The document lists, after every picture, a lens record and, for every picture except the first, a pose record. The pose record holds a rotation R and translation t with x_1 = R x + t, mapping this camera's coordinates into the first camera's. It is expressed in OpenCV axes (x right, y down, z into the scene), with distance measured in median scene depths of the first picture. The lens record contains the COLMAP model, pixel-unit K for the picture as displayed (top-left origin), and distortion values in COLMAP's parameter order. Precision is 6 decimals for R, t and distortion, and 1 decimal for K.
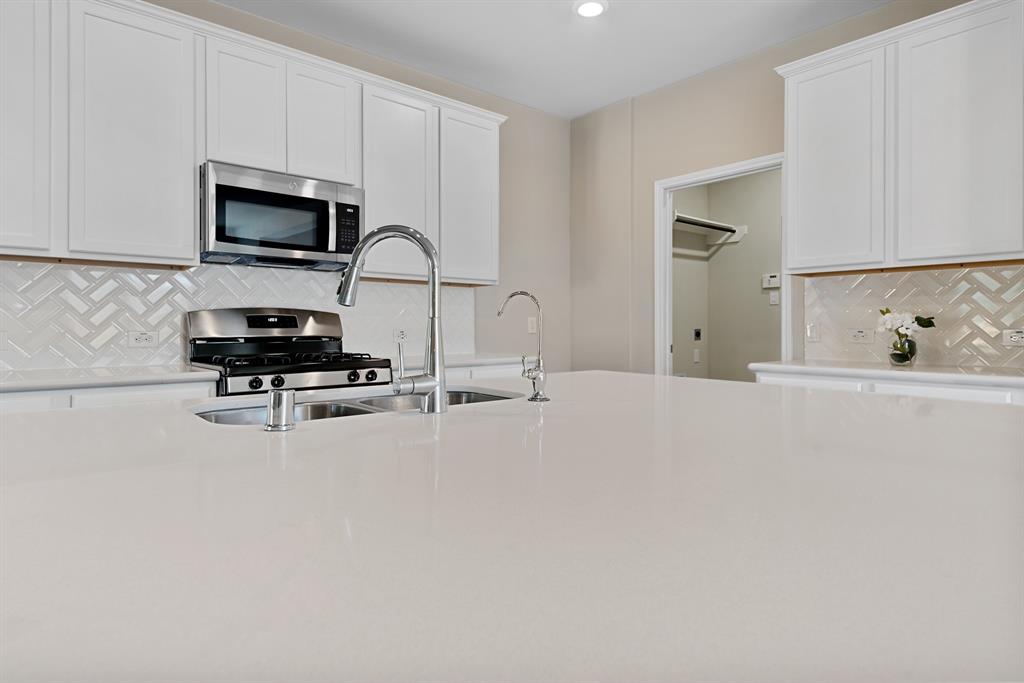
lens RADIAL K [[604.2, 0, 519.4], [0, 604.2, 325.0], [0, 0, 1]] dist [0.075940, 0.002943]
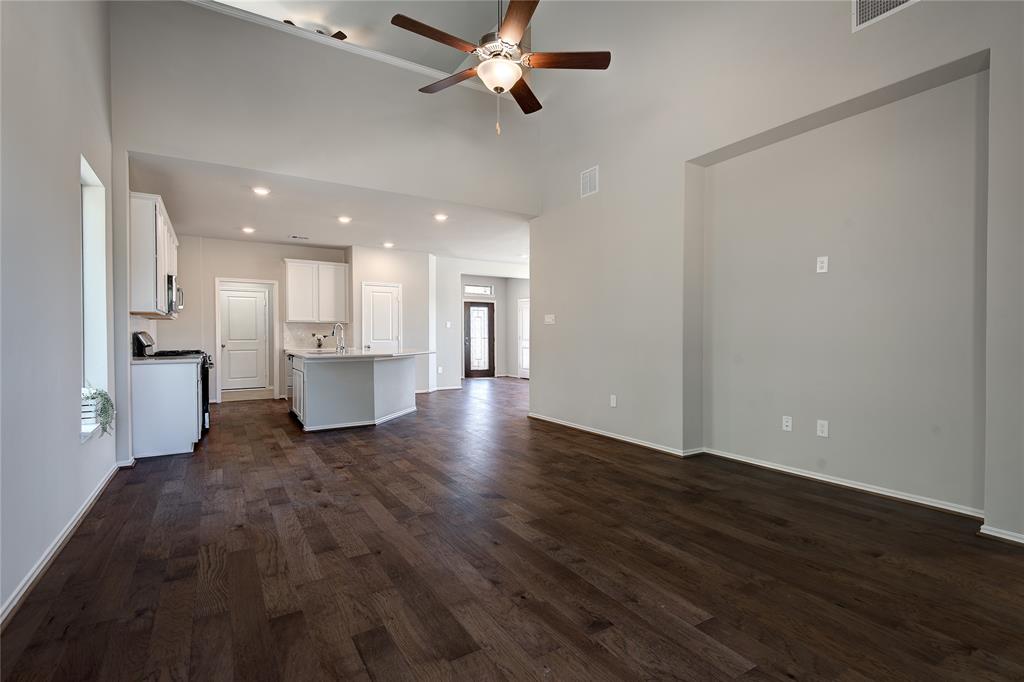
lens RADIAL K [[469.3, 0, 518.7], [0, 469.3, 338.7], [0, 0, 1]] dist [0.031718, -0.015921]
pose [[0.160942, -0.007575, 0.986935, -1.412036], [0.002695, 0.999970, 0.007235, -0.007349], [-0.986960, 0.001495, 0.160958, -0.459233]]
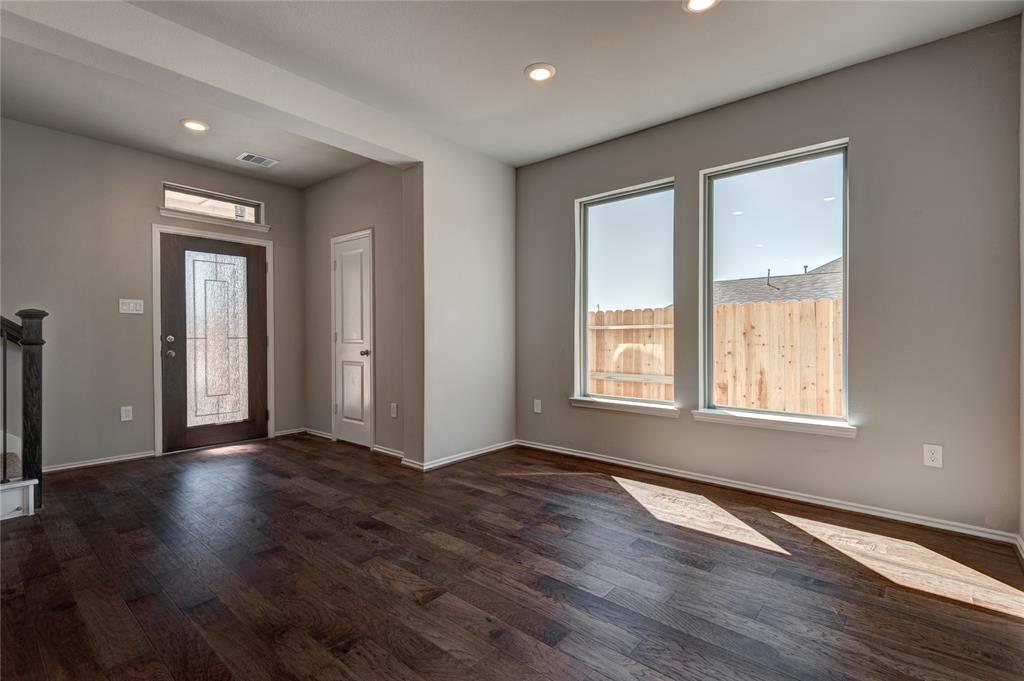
lens RADIAL K [[469.3, 0, 514.7], [0, 469.3, 334.5], [0, 0, 1]] dist [0.031718, -0.015921]
pose [[-0.140581, -0.000446, 0.990069, 0.314197], [0.002562, 0.999996, 0.000814, 0.002705], [-0.990066, 0.002651, -0.140579, -0.259091]]
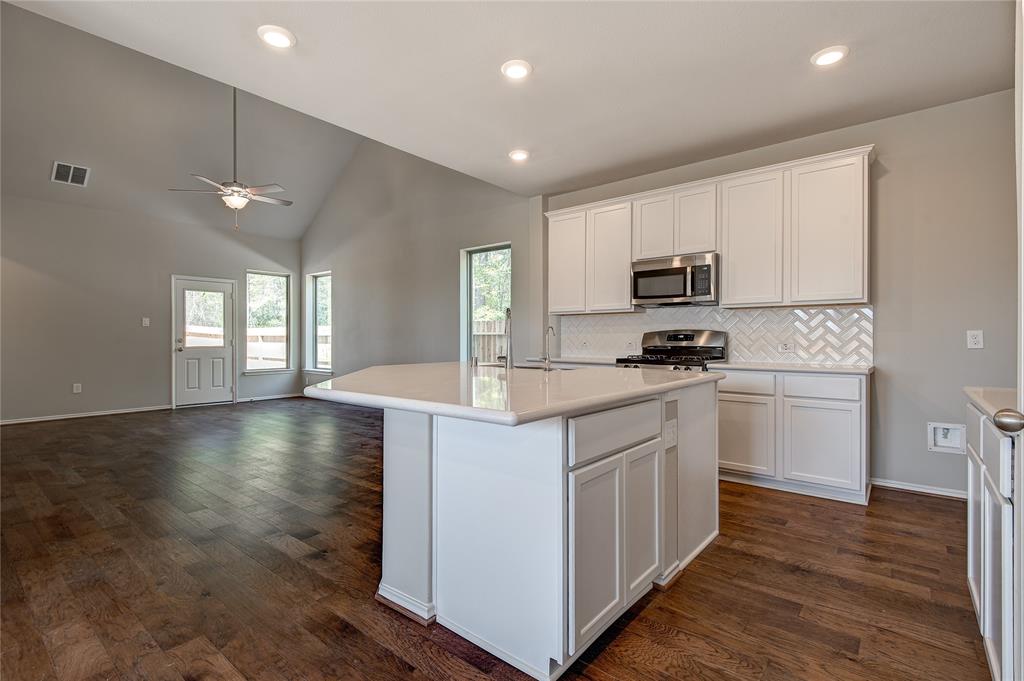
lens RADIAL K [[469.3, 0, 519.3], [0, 469.3, 338.0], [0, 0, 1]] dist [0.031718, -0.015921]
pose [[0.159316, -0.003080, -0.987223, 0.655541], [-0.002247, 0.999991, -0.003482, 0.001366], [0.987225, 0.002773, 0.159308, 0.234933]]
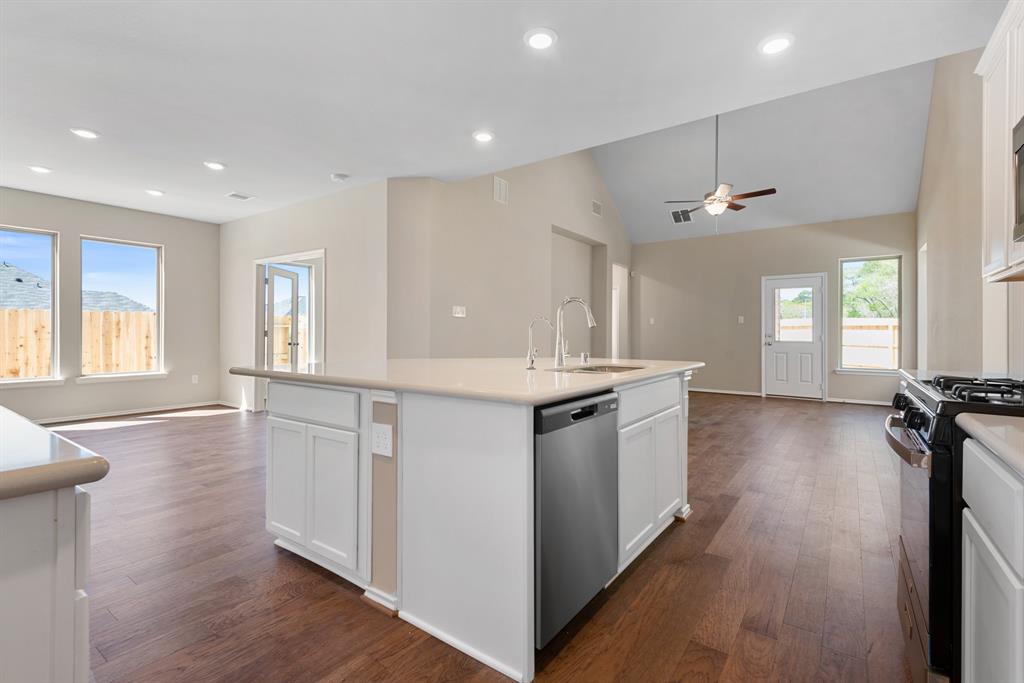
lens RADIAL K [[469.3, 0, 506.2], [0, 469.3, 331.3], [0, 0, 1]] dist [0.031718, -0.015921]
pose [[-0.977023, -0.004710, -0.213082, 0.167159], [-0.004134, 0.999987, -0.003147, 0.001205], [0.213094, -0.002194, -0.977029, 0.928547]]
